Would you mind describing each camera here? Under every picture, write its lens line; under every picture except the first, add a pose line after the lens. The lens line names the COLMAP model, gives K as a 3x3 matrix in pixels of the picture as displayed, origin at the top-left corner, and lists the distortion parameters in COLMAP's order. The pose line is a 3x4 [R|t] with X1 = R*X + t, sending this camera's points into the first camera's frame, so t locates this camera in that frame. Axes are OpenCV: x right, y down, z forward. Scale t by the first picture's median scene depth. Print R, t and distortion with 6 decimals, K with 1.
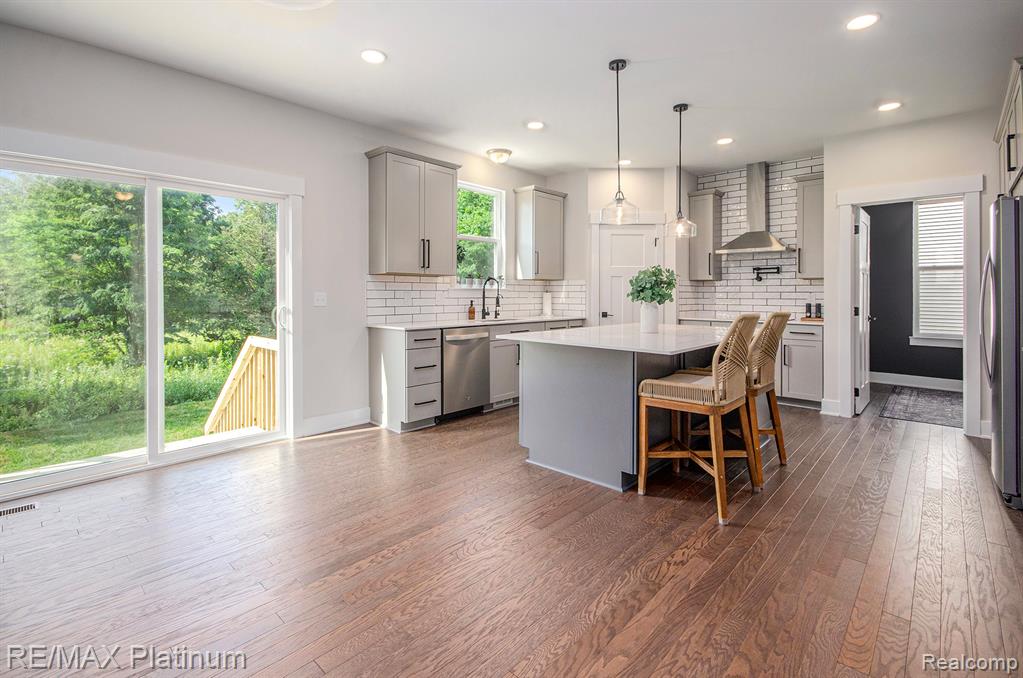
lens RADIAL K [[482.5, 0, 516.9], [0, 482.5, 296.4], [0, 0, 1]] dist [0.000019, 0.000040]
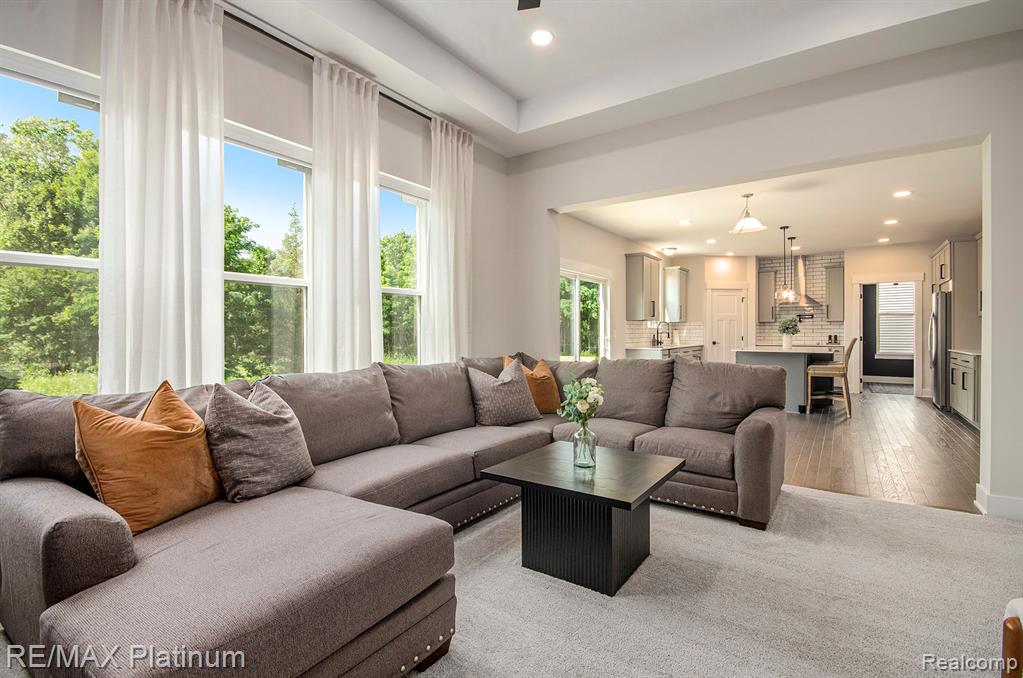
lens RADIAL K [[482.9, 0, 513.1], [0, 482.9, 334.0], [0, 0, 1]] dist [0.000006, -0.000259]
pose [[0.991544, -0.006401, 0.129614, -0.889735], [0.006620, 0.999977, -0.001260, 0.005228], [-0.129603, 0.002107, 0.991564, -0.702048]]
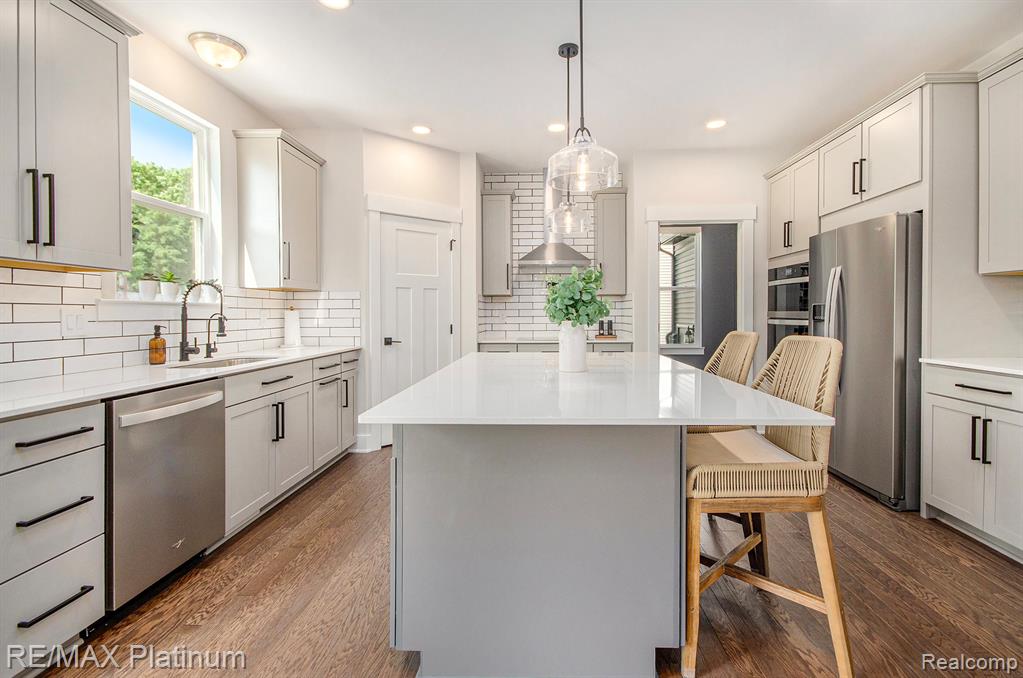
lens RADIAL K [[456.9, 0, 530.3], [0, 456.9, 320.1], [0, 0, 1]] dist [0.024587, -0.023818]
pose [[0.760842, -0.015407, 0.648755, -0.117734], [0.010030, 0.999878, 0.011983, 0.001120], [-0.648860, -0.002610, 0.760903, 0.431395]]
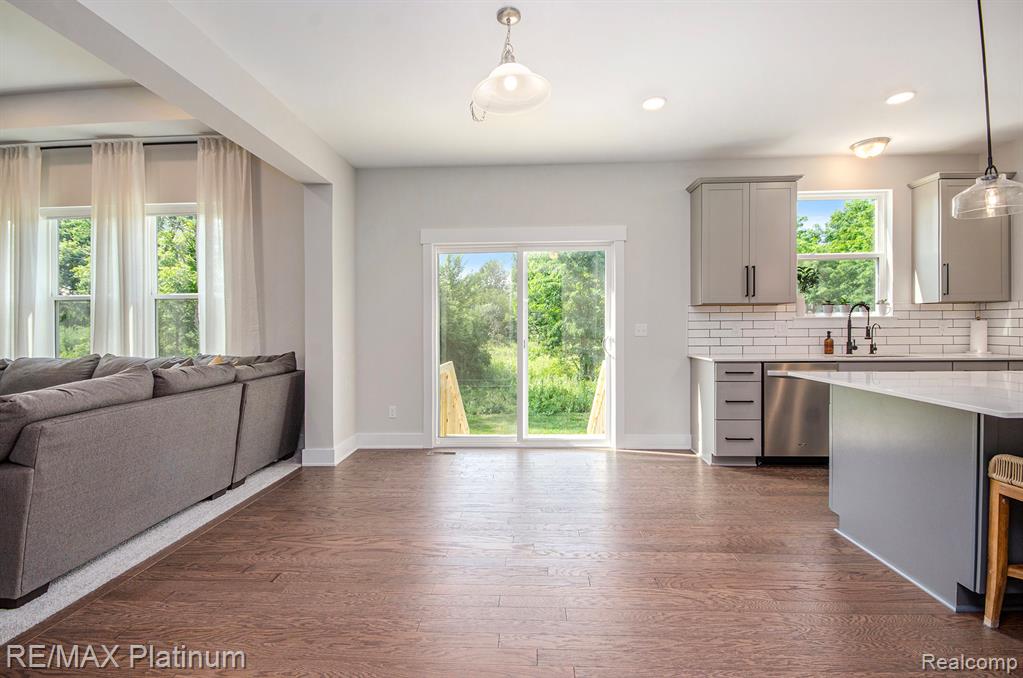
lens RADIAL K [[464.3, 0, 503.6], [0, 464.3, 333.6], [0, 0, 1]] dist [0.003531, -0.011249]
pose [[0.631119, 0.005390, -0.775667, 0.189275], [0.006014, 0.999912, 0.011842, -0.000491], [0.775663, -0.012139, 0.631031, 0.059144]]
